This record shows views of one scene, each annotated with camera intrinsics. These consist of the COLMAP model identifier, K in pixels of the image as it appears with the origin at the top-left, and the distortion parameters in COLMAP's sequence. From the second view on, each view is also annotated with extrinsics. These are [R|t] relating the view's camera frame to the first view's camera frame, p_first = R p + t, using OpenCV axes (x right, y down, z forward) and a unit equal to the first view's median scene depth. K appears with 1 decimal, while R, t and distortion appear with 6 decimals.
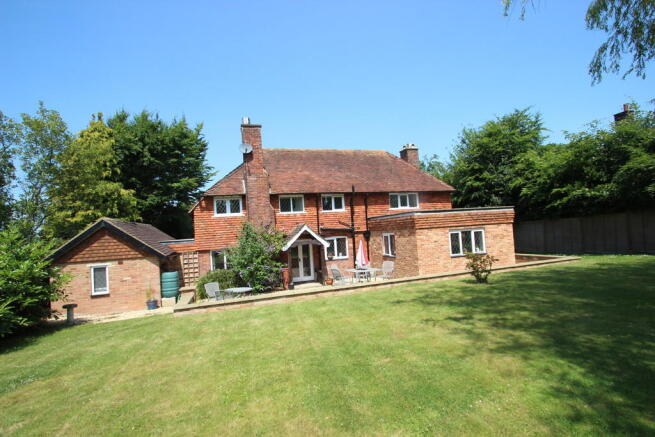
lens RADIAL K [[304.4, 0, 331.3], [0, 304.4, 220.4], [0, 0, 1]] dist [0.005309, -0.001878]
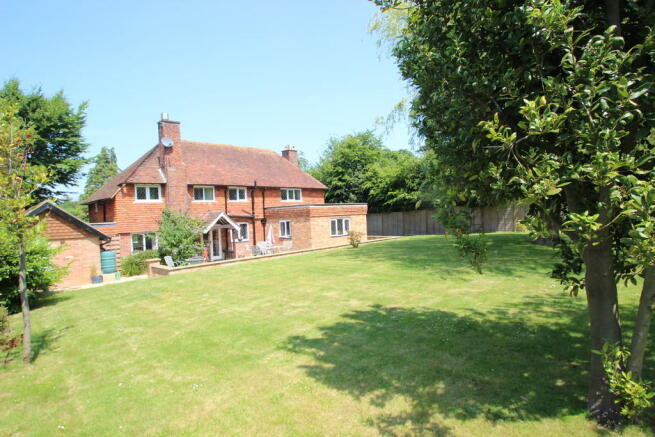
lens RADIAL K [[351.1, 0, 328.3], [0, 351.1, 217.9], [0, 0, 1]] dist [-0.004256, -0.000825]
pose [[0.890677, 0.018244, 0.454270, -0.320149], [-0.028348, 0.999479, 0.015442, 0.004225], [-0.453751, -0.026631, 0.890730, -0.405731]]
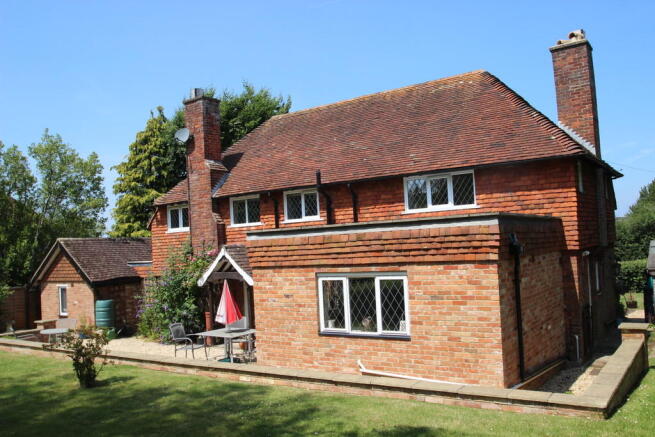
lens RADIAL K [[552.2, 0, 326.7], [0, 552.2, 219.8], [0, 0, 1]] dist [-0.048320, 0.002618]
pose [[0.626193, -0.008294, -0.779624, 0.872783], [0.037203, 0.999122, 0.019252, -0.052226], [0.778780, -0.041059, 0.625952, 0.432148]]
